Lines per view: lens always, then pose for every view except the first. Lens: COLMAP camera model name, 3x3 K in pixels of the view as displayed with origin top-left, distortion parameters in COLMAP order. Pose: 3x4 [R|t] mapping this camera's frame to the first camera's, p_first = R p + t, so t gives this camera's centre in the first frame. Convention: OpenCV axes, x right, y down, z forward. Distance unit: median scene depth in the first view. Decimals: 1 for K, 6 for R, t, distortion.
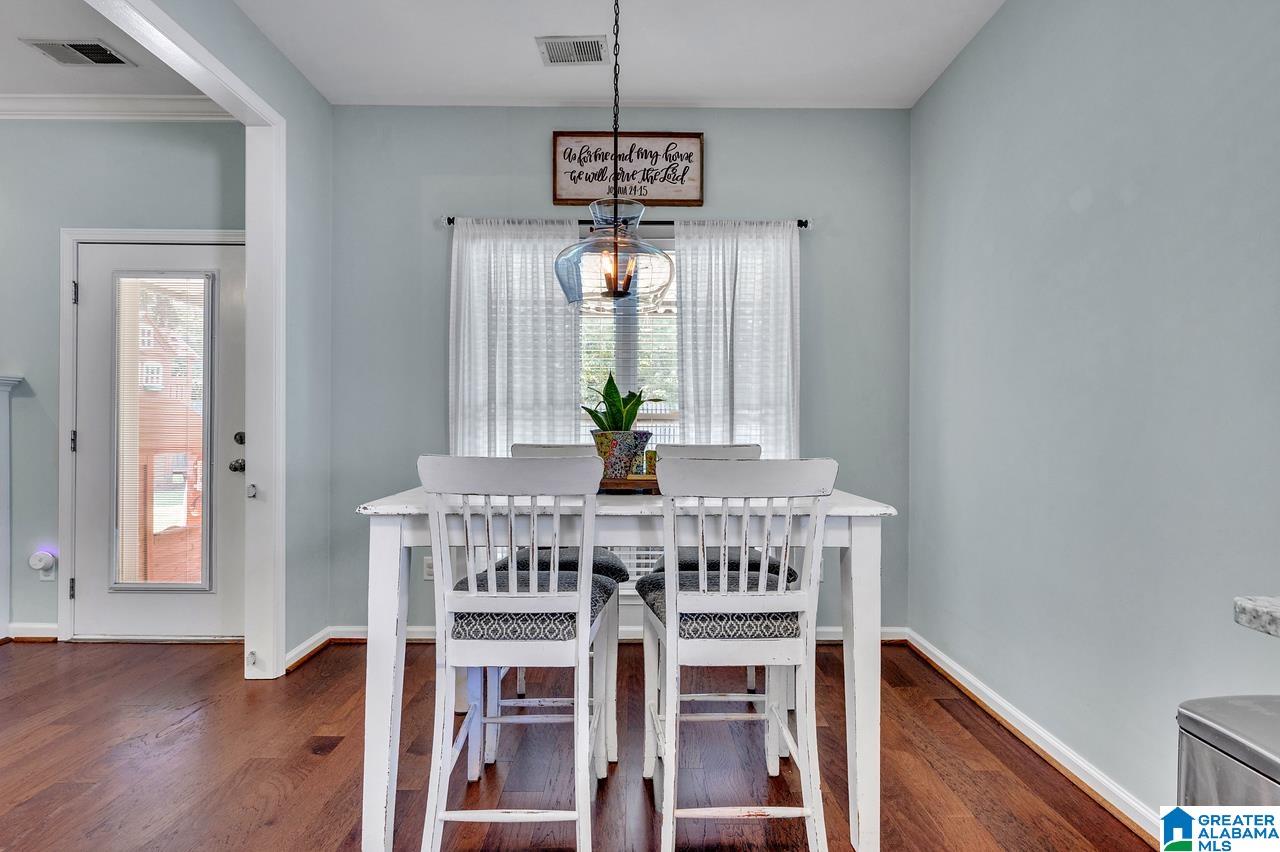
lens RADIAL K [[507.2, 0, 637.7], [0, 507.2, 434.0], [0, 0, 1]] dist [-0.002706, 0.001725]
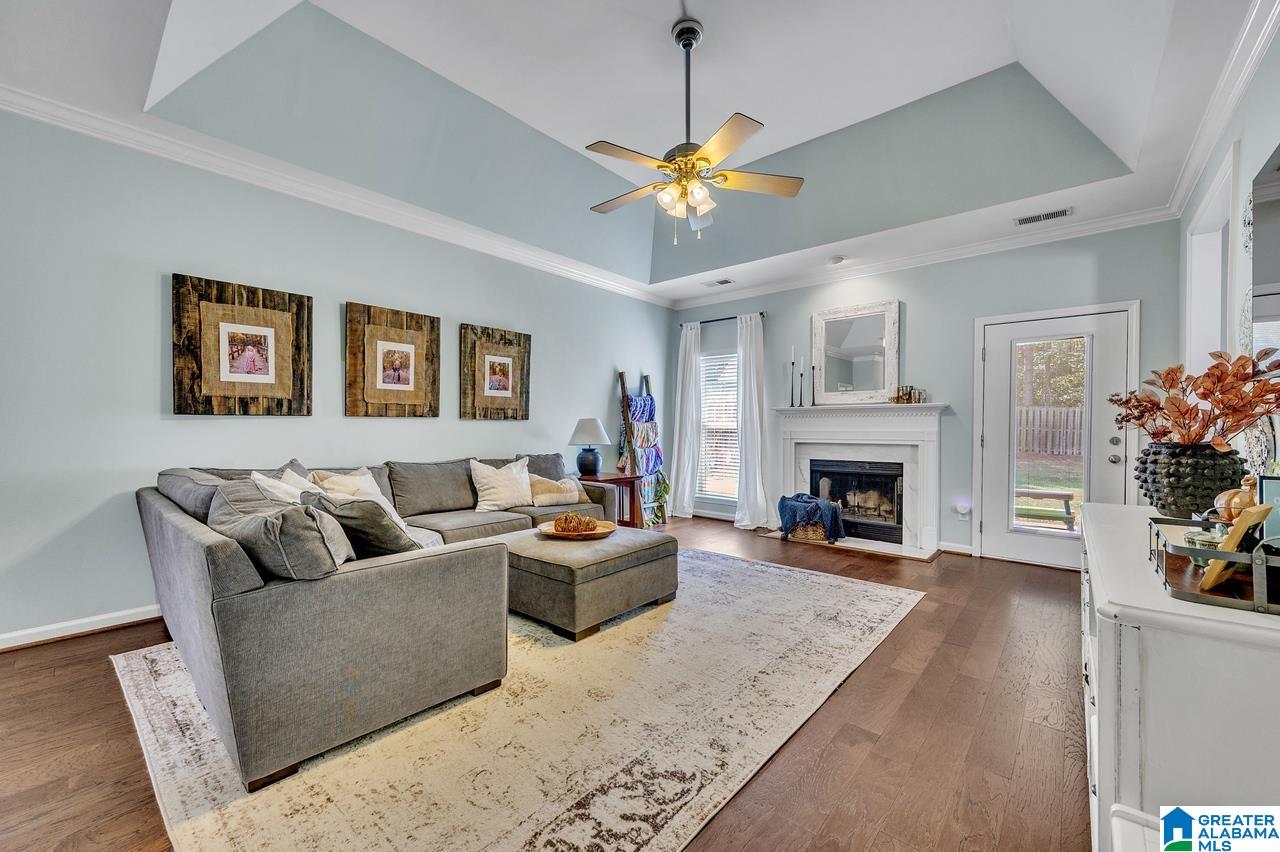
lens RADIAL K [[507.2, 0, 638.8], [0, 507.2, 430.5], [0, 0, 1]] dist [-0.002706, 0.001725]
pose [[0.760859, 0.002676, -0.648912, -0.885738], [-0.003177, 0.999995, 0.000398, -0.019068], [0.648909, 0.001759, 0.760864, -1.061947]]
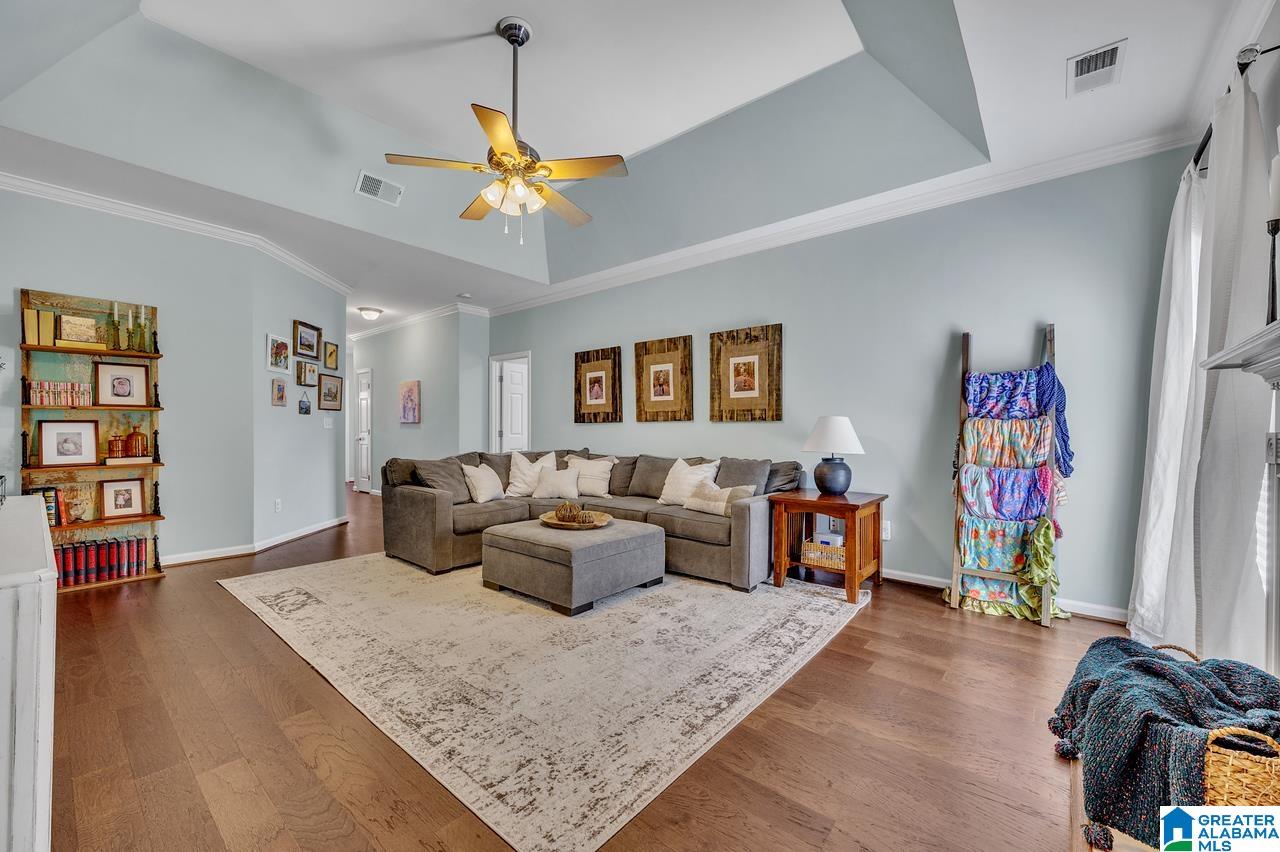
lens RADIAL K [[507.2, 0, 640.0], [0, 507.2, 434.0], [0, 0, 1]] dist [-0.002706, 0.001725]
pose [[-0.641325, -0.002617, -0.767265, -0.860382], [-0.009825, 0.999940, 0.004801, -0.017054], [0.767207, 0.010618, -0.641312, 0.787849]]
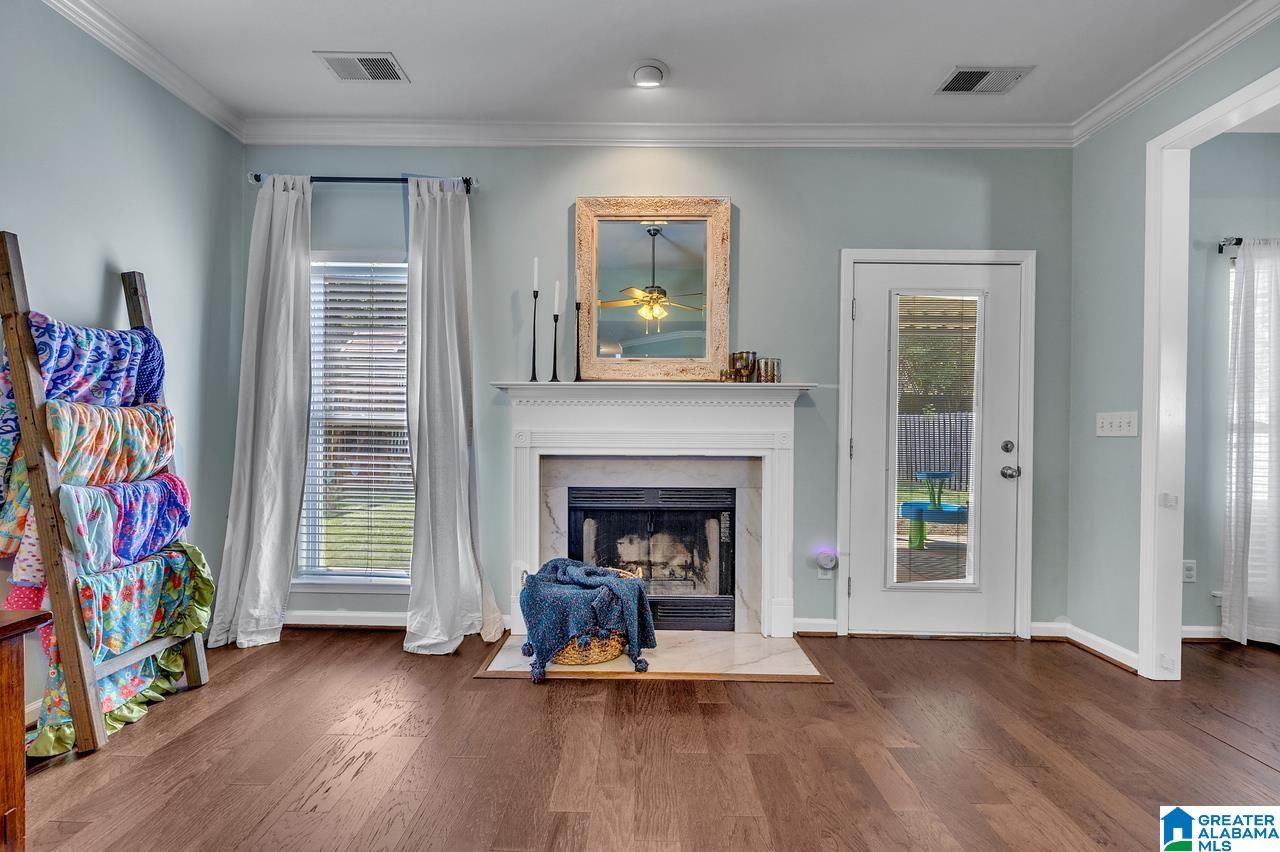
lens RADIAL K [[507.2, 0, 638.2], [0, 507.2, 431.3], [0, 0, 1]] dist [-0.002706, 0.001725]
pose [[0.999979, 0.005156, -0.004021, -1.558587], [-0.005140, 0.999979, 0.003930, -0.024185], [0.004041, -0.003909, 0.999984, -0.067053]]
